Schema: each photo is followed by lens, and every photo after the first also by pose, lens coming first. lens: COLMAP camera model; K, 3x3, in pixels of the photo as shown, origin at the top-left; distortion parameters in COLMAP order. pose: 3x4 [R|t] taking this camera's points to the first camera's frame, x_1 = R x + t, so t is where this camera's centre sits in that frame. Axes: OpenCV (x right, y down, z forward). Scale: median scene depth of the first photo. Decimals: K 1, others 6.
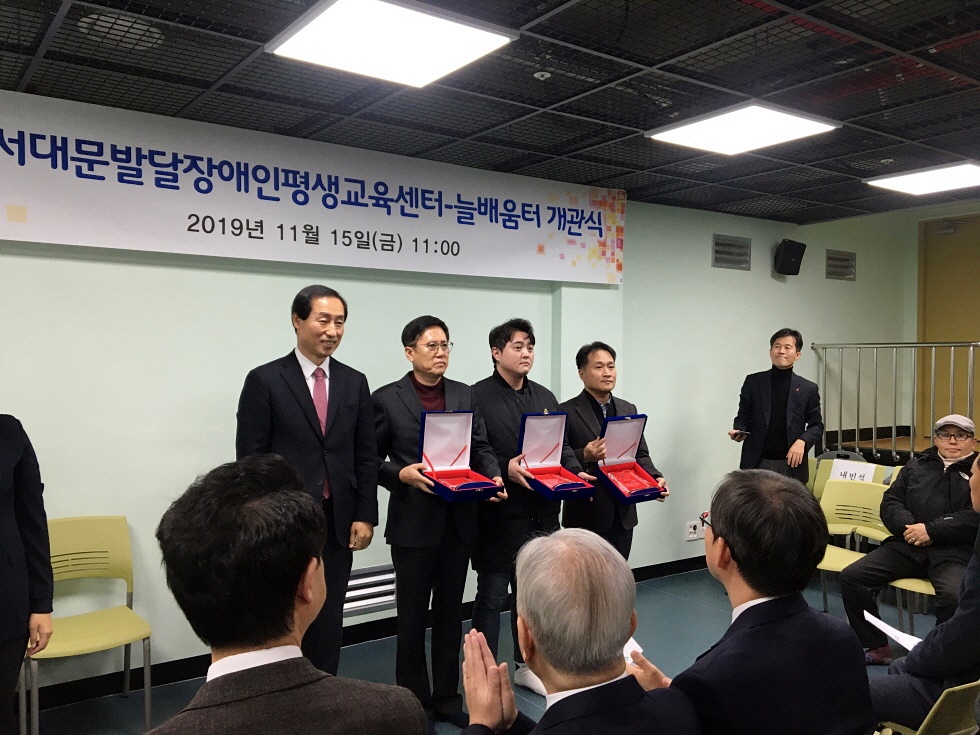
lens RADIAL K [[832.0, 0, 490.0], [0, 832.0, 367.5], [0, 0, 1]] dist [0.104315, -0.179331]
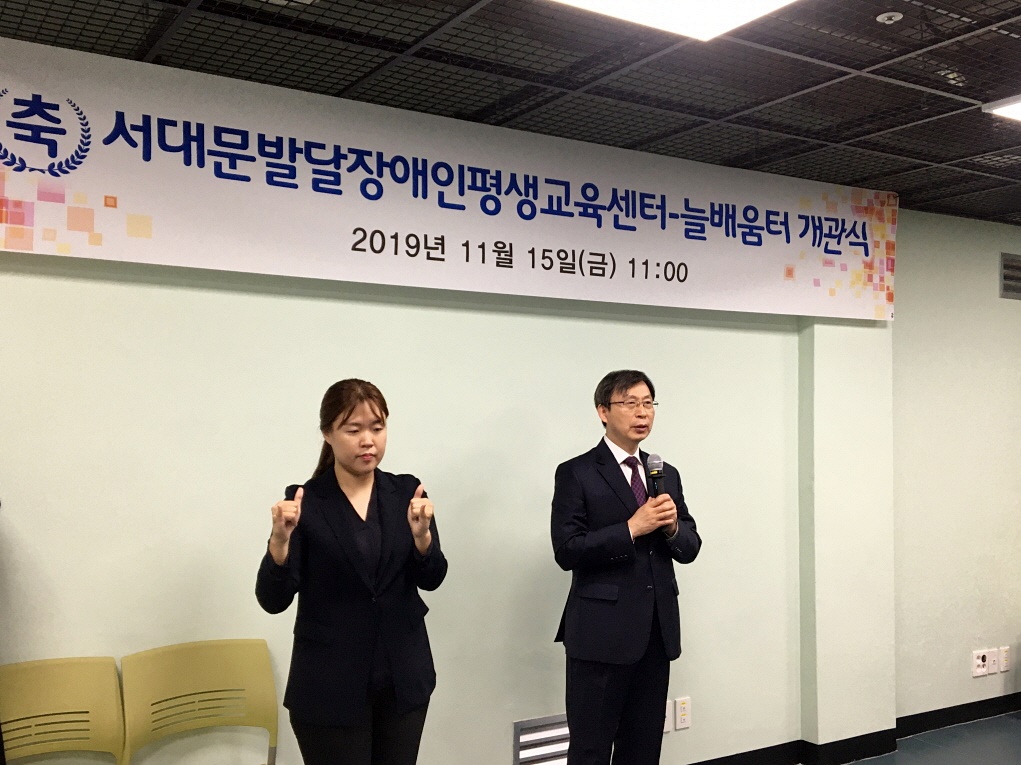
lens RADIAL K [[1026.2, 0, 510.5], [0, 1026.2, 382.5], [0, 0, 1]] dist [0.144933, -0.287616]
pose [[0.997883, 0.000235, -0.065041, -0.145756], [-0.003182, 0.998973, -0.045197, -0.005165], [0.064964, 0.045308, 0.996859, 0.100298]]
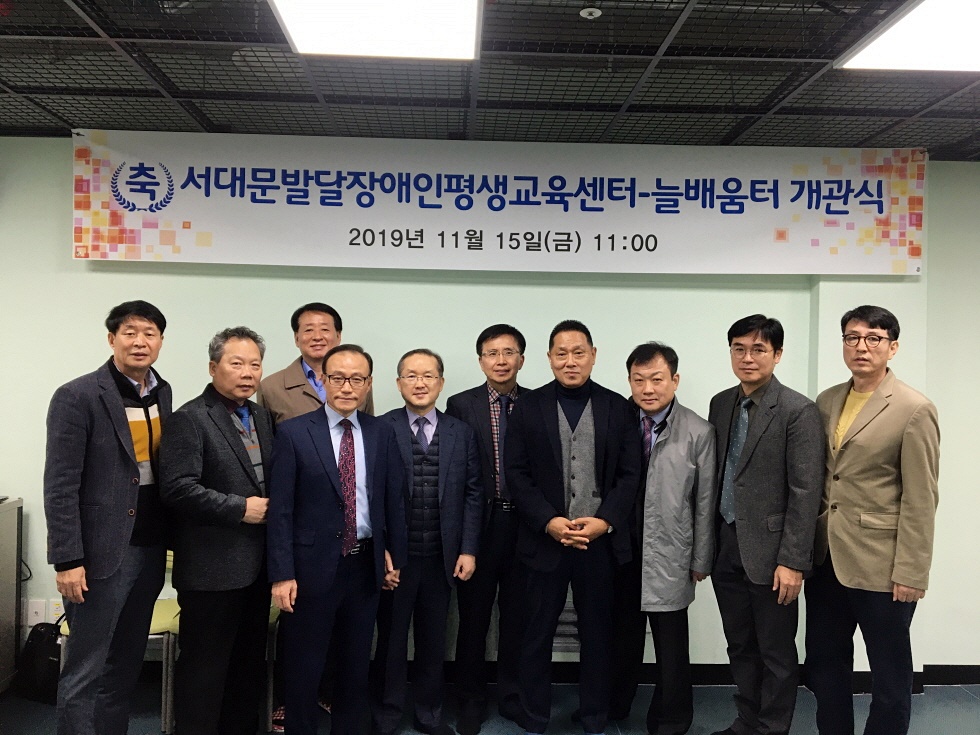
lens RADIAL K [[838.1, 0, 490.0], [0, 838.1, 367.5], [0, 0, 1]] dist [0.135107, -0.249448]
pose [[0.837090, 0.011879, -0.546936, 0.321792], [-0.018460, 0.999808, -0.006539, -0.007150], [0.546753, 0.015570, 0.837149, 0.205690]]
